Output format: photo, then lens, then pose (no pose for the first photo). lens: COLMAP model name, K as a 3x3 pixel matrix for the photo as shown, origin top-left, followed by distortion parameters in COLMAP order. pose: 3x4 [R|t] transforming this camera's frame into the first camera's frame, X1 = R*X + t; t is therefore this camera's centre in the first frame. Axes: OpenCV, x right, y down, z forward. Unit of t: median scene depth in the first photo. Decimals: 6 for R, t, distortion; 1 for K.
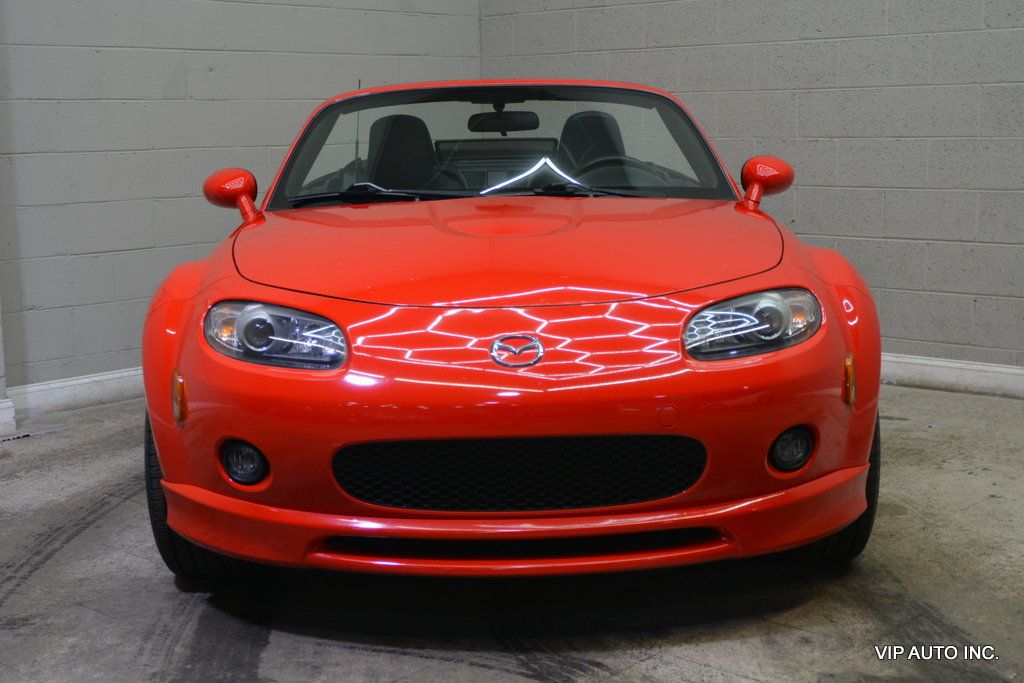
lens RADIAL K [[1439.1, 0, 512.1], [0, 1439.1, 342.2], [0, 0, 1]] dist [-0.009577, -0.012764]
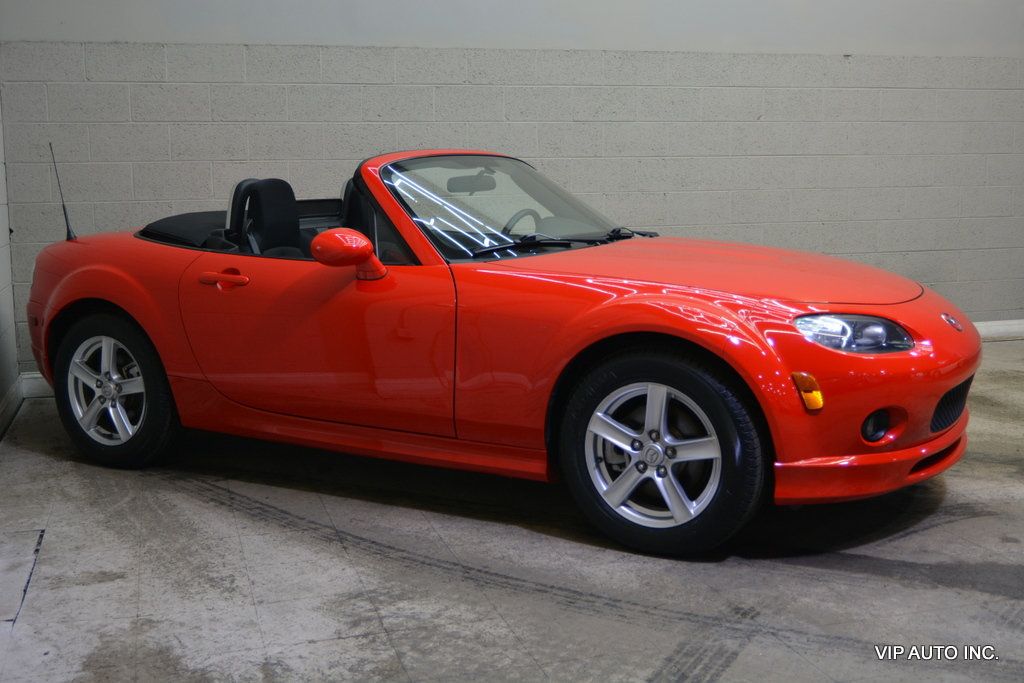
lens RADIAL K [[1179.8, 0, 512.0], [0, 1179.8, 339.7], [0, 0, 1]] dist [-0.007902, -0.013115]
pose [[0.518504, -0.112843, 0.847597, -0.926474], [0.133837, 0.989746, 0.049895, -0.071431], [-0.844536, 0.087569, 0.528290, 0.480969]]
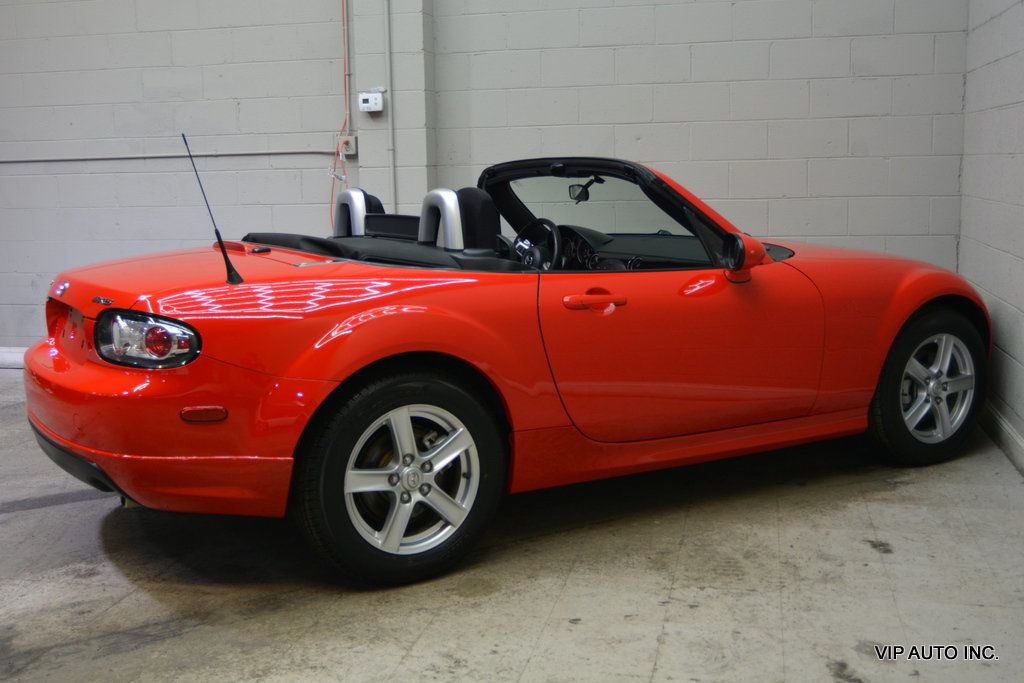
lens RADIAL K [[1141.3, 0, 511.0], [0, 1141.3, 339.6], [0, 0, 1]] dist [-0.011375, 0.009688]
pose [[0.494274, 0.139662, -0.858014, 0.892793], [-0.120644, 0.988479, 0.091399, -0.129651], [0.860894, 0.058338, 0.505429, 0.564669]]
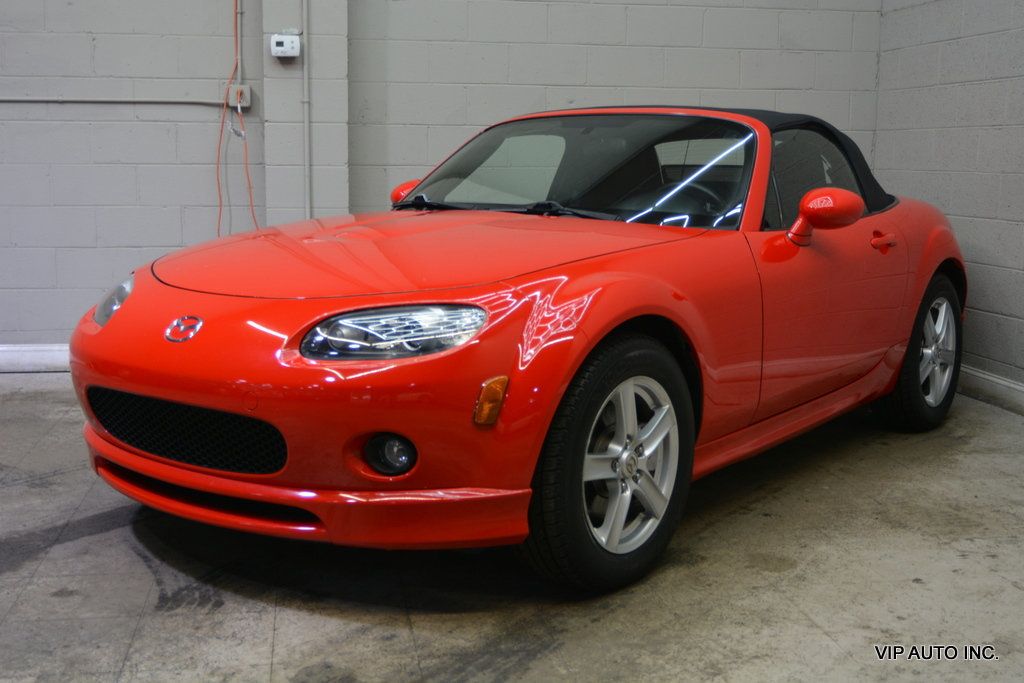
lens RADIAL K [[1207.8, 0, 509.5], [0, 1207.8, 342.2], [0, 0, 1]] dist [-0.007924, 0.002741]
pose [[0.781455, 0.119179, -0.612474, 0.558155], [-0.117219, 0.992153, 0.043500, -0.039209], [0.612852, 0.037800, 0.789293, 0.249572]]
